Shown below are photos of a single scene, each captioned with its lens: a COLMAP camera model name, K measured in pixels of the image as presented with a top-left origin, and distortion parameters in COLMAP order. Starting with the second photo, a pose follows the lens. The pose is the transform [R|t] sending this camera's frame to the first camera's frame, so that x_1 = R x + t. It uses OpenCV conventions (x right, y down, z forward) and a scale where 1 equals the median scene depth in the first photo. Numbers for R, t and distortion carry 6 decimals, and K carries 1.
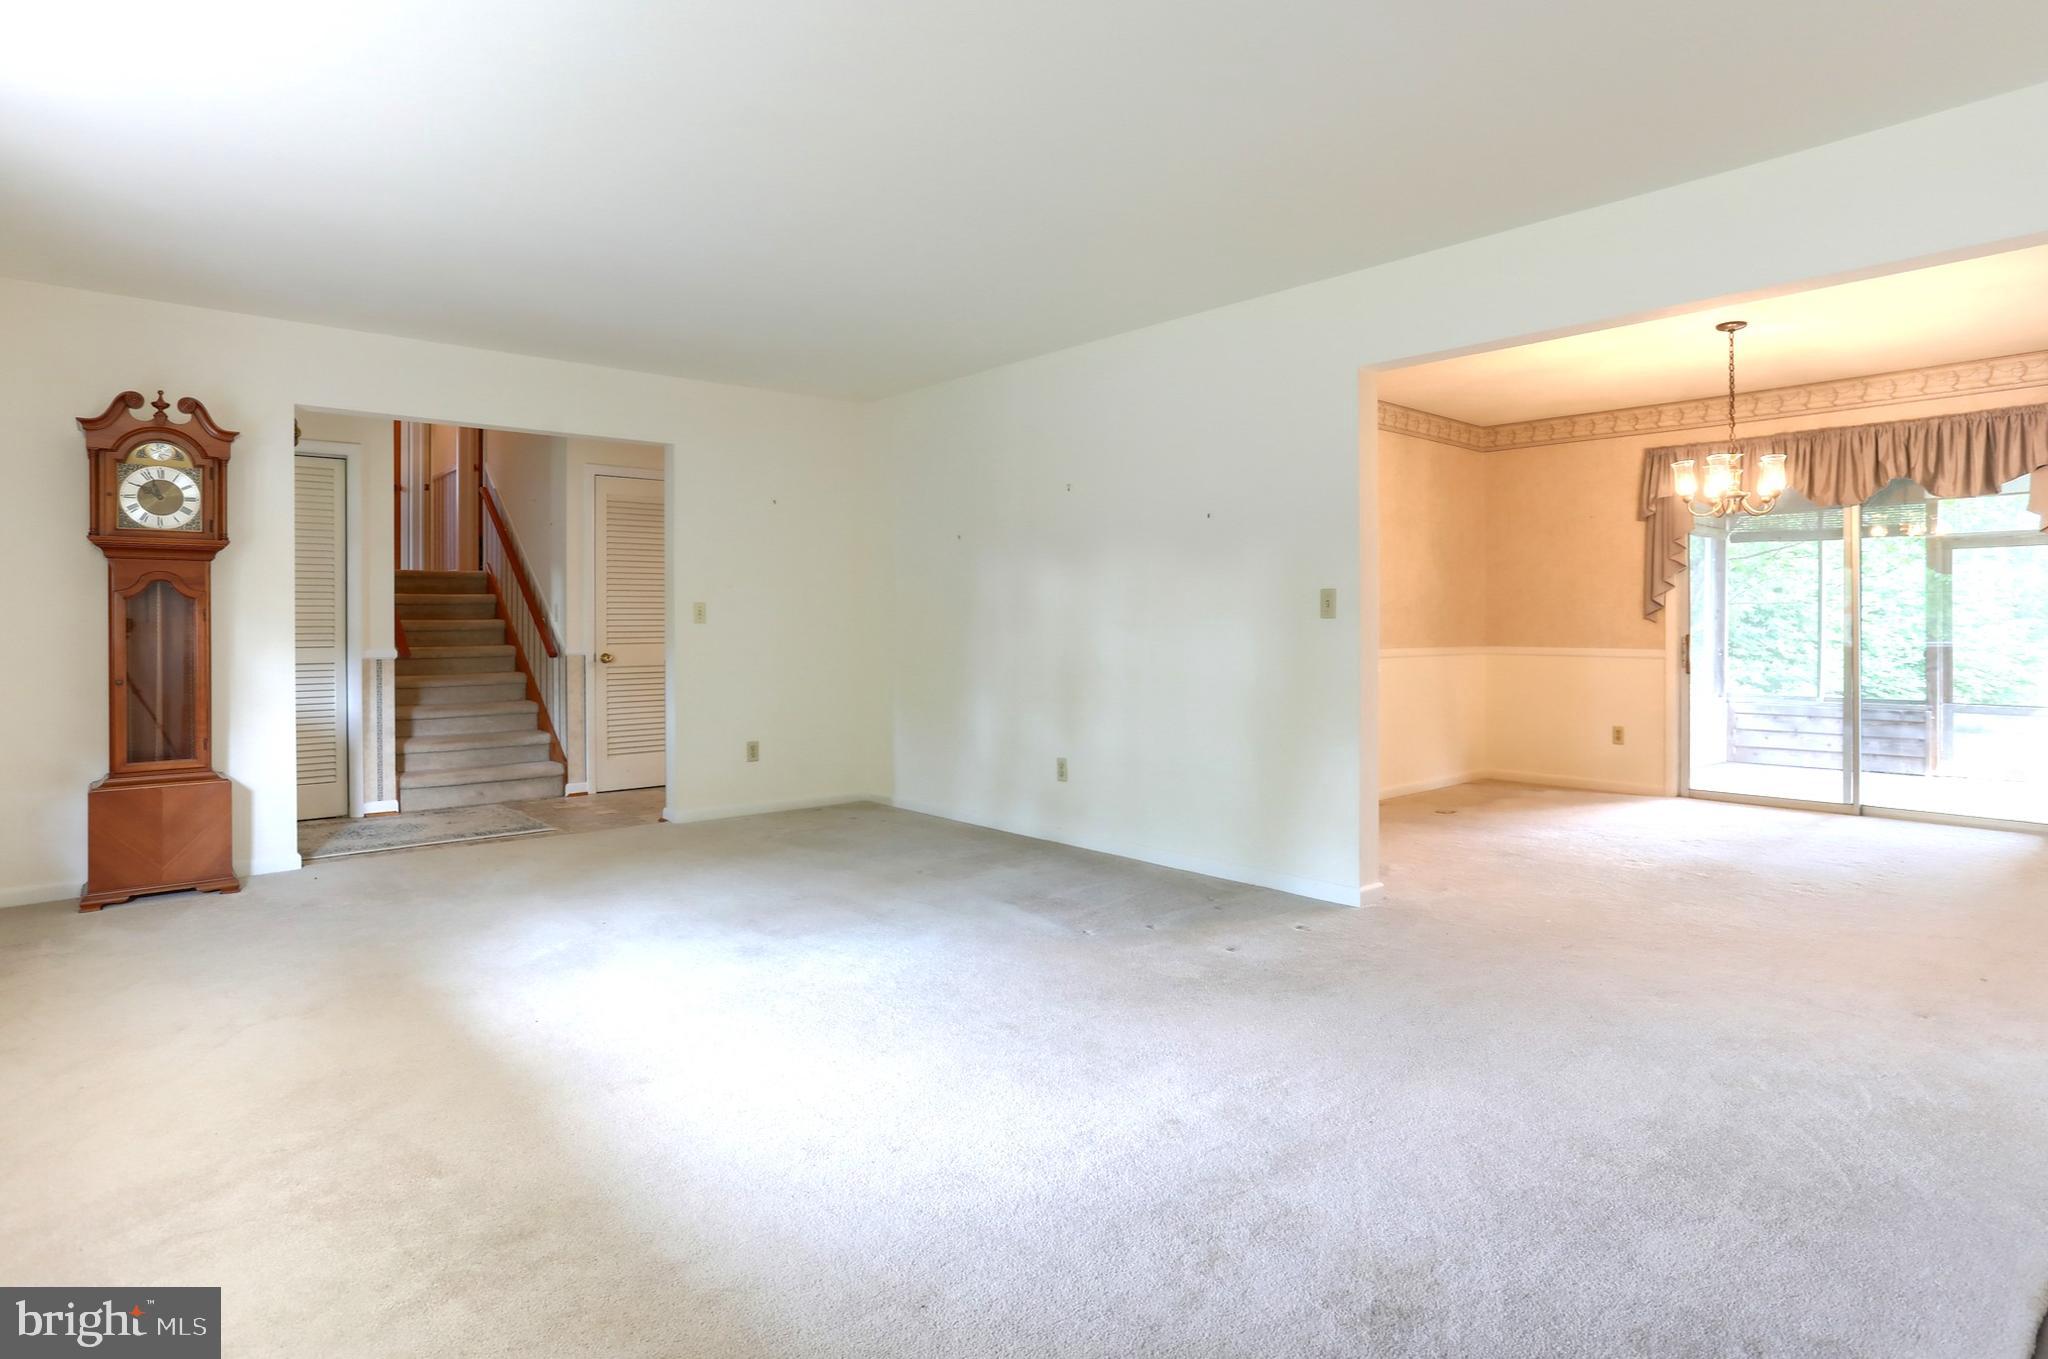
lens RADIAL K [[1113.9, 0, 1067.9], [0, 1113.9, 629.2], [0, 0, 1]] dist [-0.058415, 0.040577]
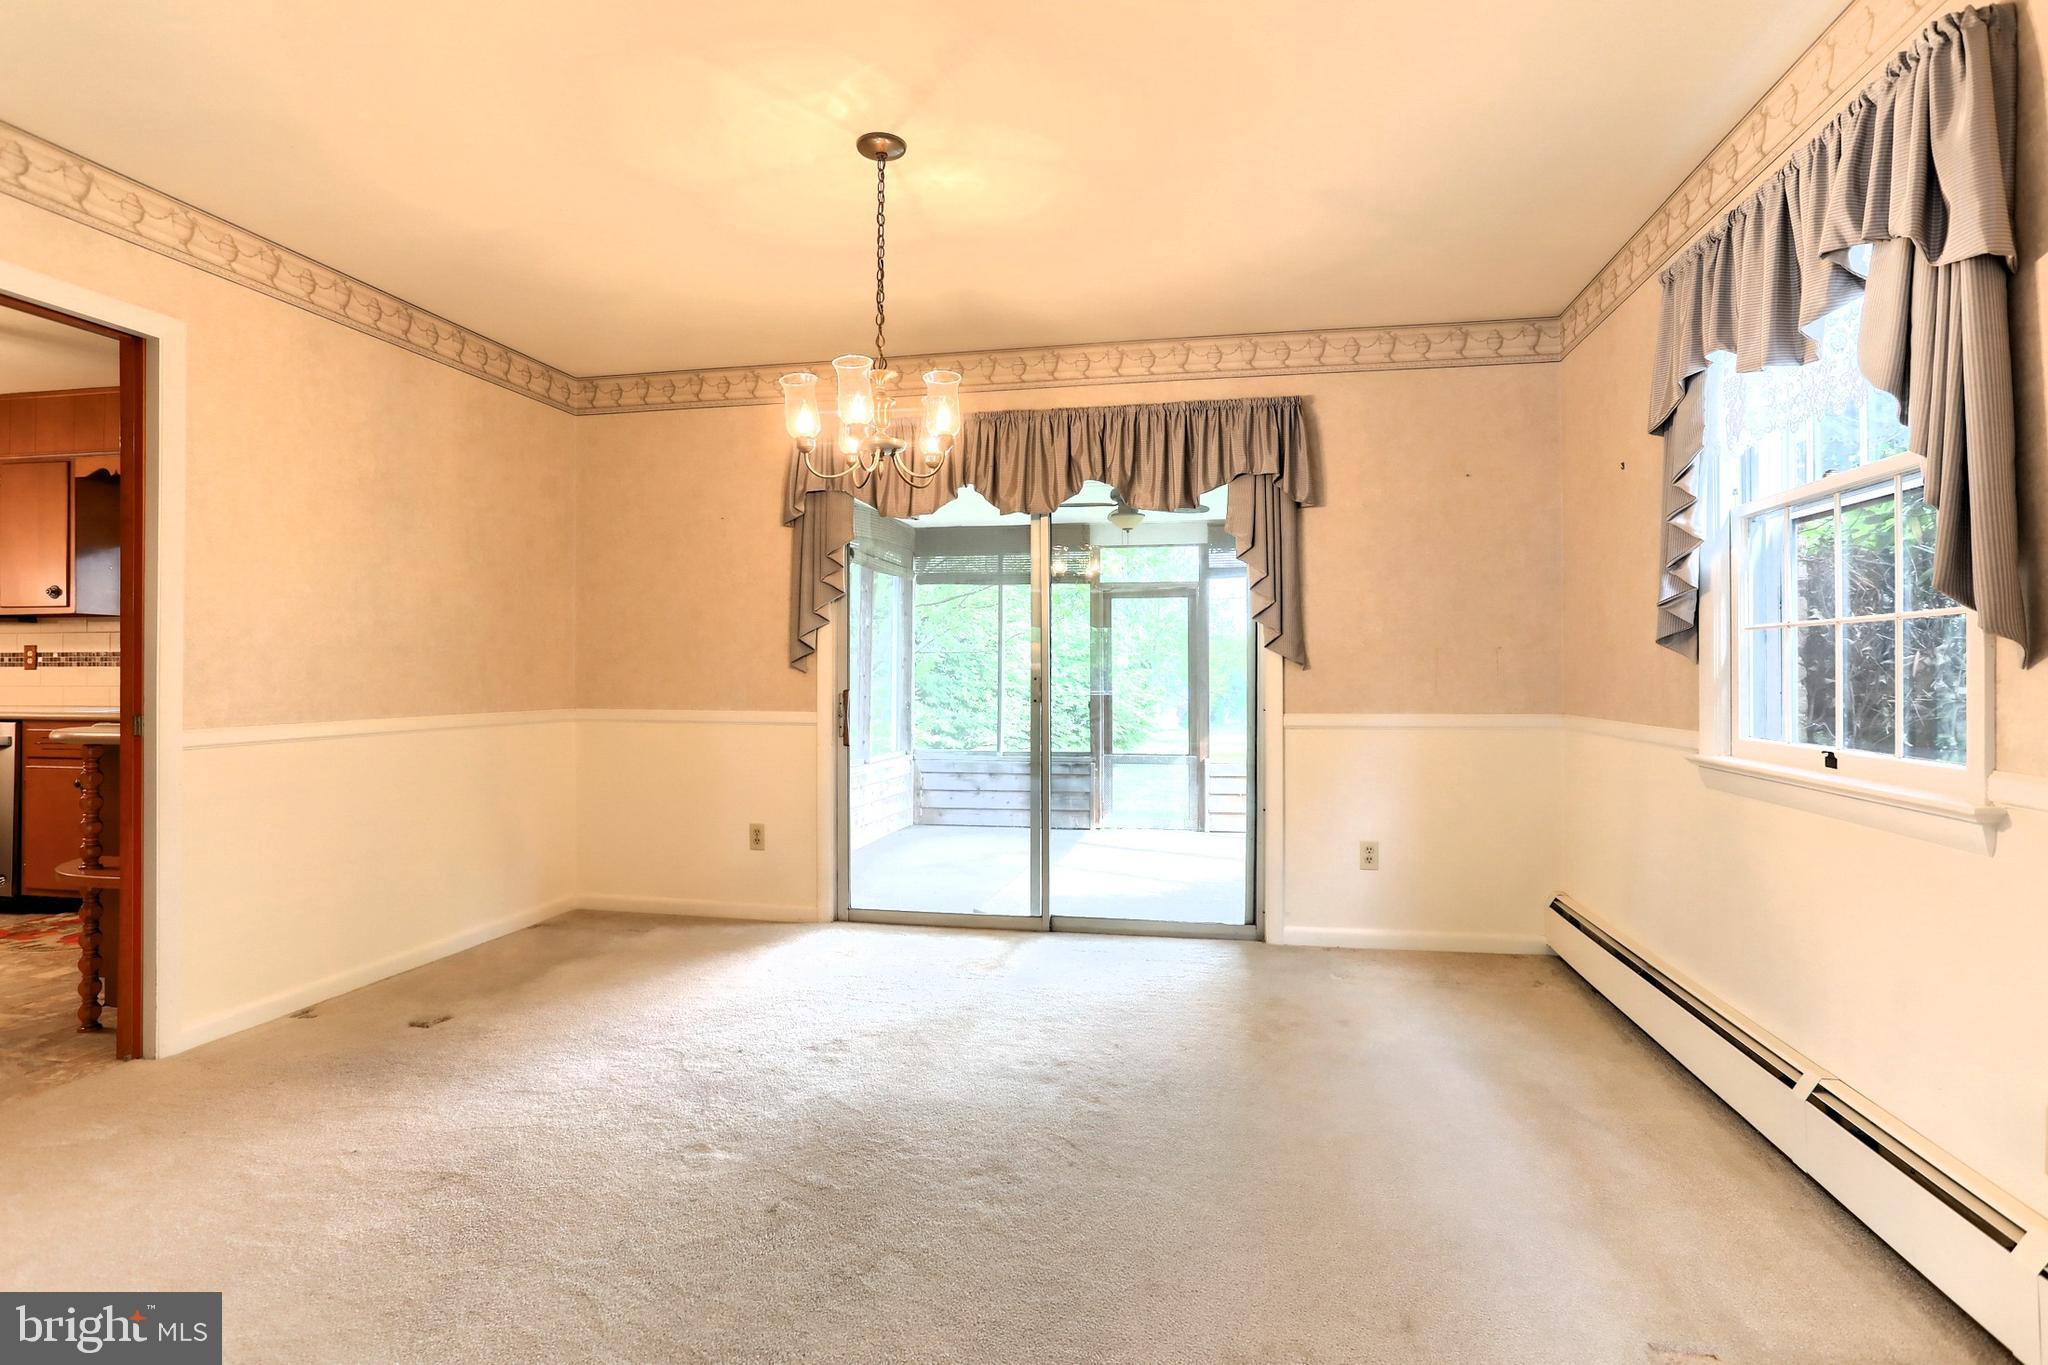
lens RADIAL K [[1038.9, 0, 1033.4], [0, 1038.9, 671.6], [0, 0, 1]] dist [-0.060799, 0.038626]
pose [[0.802407, 0.002033, 0.596774, 0.247316], [0.000808, 0.999990, -0.004493, -0.003563], [-0.596777, 0.004087, 0.802397, 0.369567]]
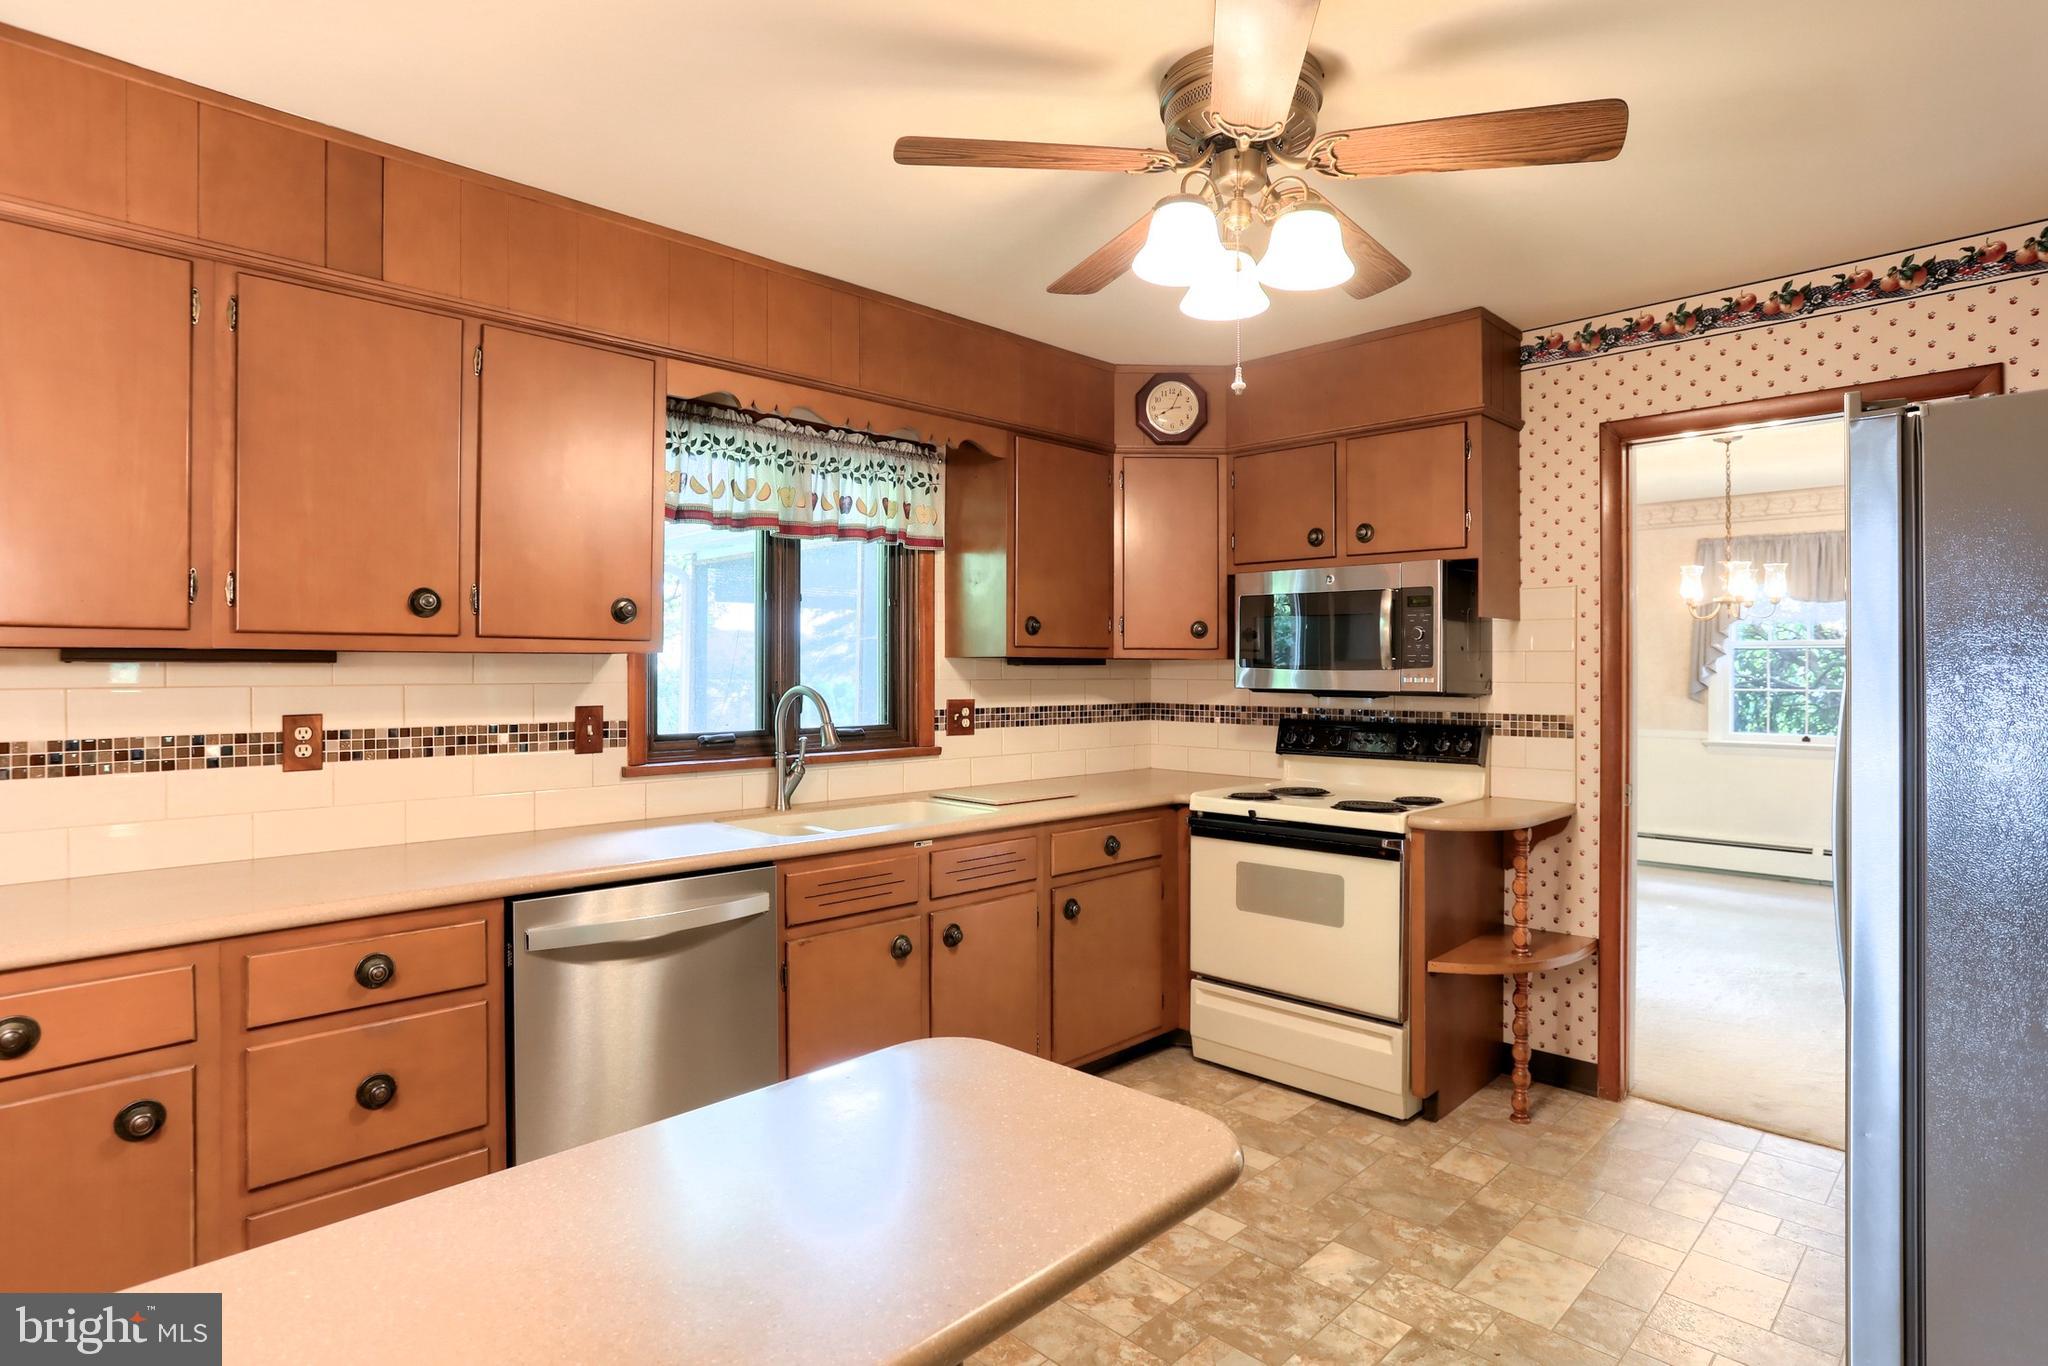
lens RADIAL K [[1067.4, 0, 1025.9], [0, 1067.4, 664.0], [0, 0, 1]] dist [-0.062818, 0.044895]
pose [[-0.051670, 0.008315, 0.998630, -0.237218], [0.005159, 0.999954, -0.008059, -0.038560], [-0.998651, 0.004735, -0.051710, 1.189128]]
